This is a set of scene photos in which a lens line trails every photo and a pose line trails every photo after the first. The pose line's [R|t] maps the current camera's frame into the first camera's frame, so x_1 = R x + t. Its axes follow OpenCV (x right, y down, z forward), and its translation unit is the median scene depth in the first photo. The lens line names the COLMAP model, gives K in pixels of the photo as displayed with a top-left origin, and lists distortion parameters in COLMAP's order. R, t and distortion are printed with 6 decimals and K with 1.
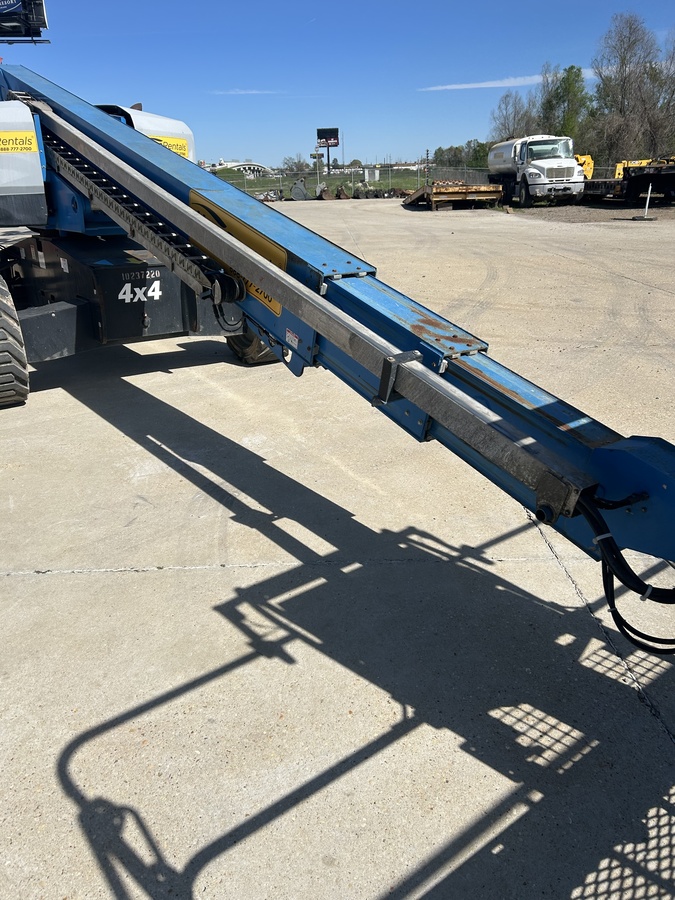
lens RADIAL K [[685.5, 0, 343.8], [0, 685.5, 447.2], [0, 0, 1]] dist [0.032445, -0.053453]
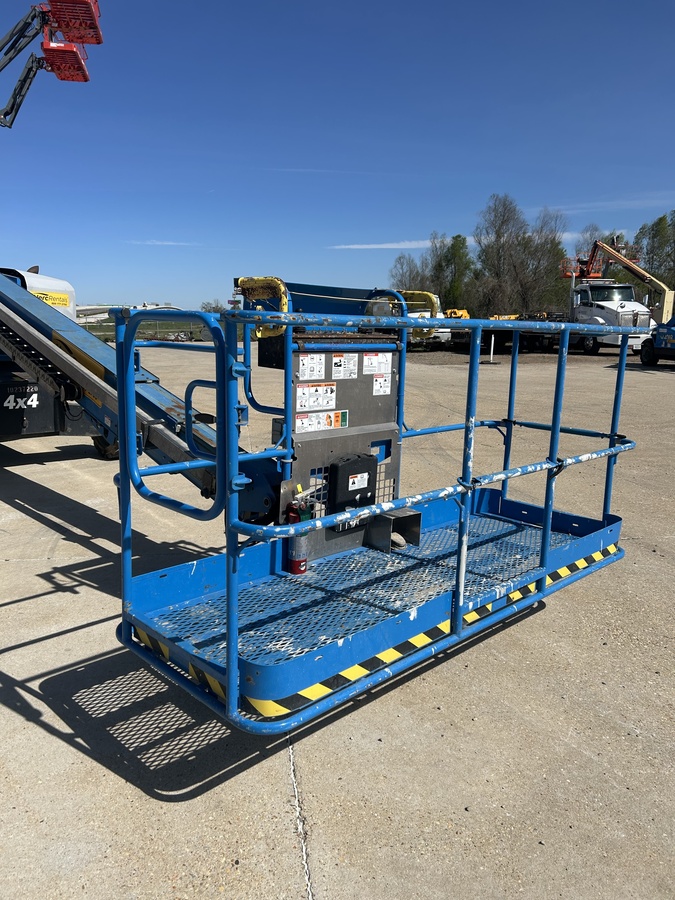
lens RADIAL K [[685.5, 0, 343.8], [0, 685.5, 447.2], [0, 0, 1]] dist [0.032445, -0.053453]
pose [[0.992730, 0.004850, 0.120269, 0.165217], [0.018502, 0.981165, -0.192284, 0.130059], [-0.118936, 0.193112, 0.973942, -0.360453]]
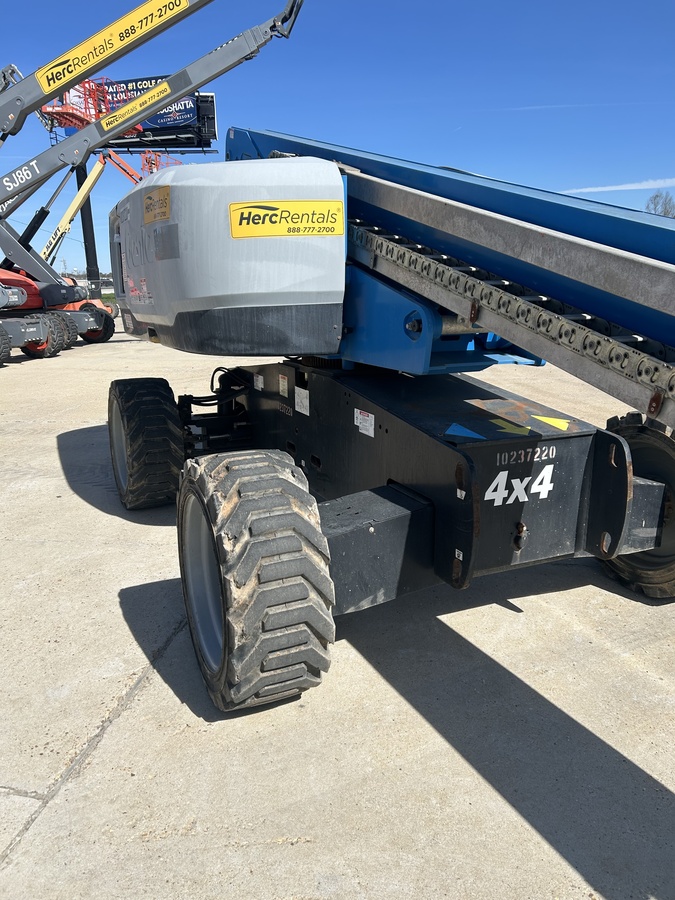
lens RADIAL K [[680.9, 0, 337.5], [0, 680.9, 450.0], [0, 0, 1]] dist [0.036784, -0.056112]
pose [[0.983158, 0.052448, -0.175068, -0.341453], [-0.073538, 0.990495, -0.116239, -0.180391], [0.167308, 0.127155, 0.977671, 0.456548]]
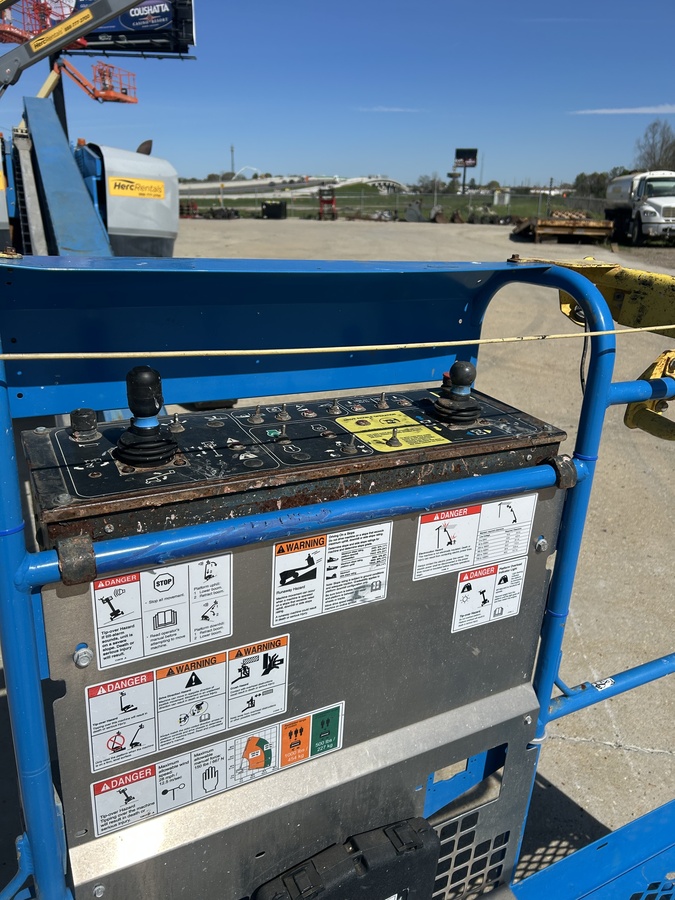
lens RADIAL K [[694.7, 0, 336.2], [0, 694.7, 437.3], [0, 0, 1]] dist [0.037450, -0.060364]
pose [[0.979903, 0.111439, -0.165443, 0.265654], [-0.117595, 0.992671, -0.027861, -0.088918], [0.161125, 0.046756, 0.985826, 0.059285]]
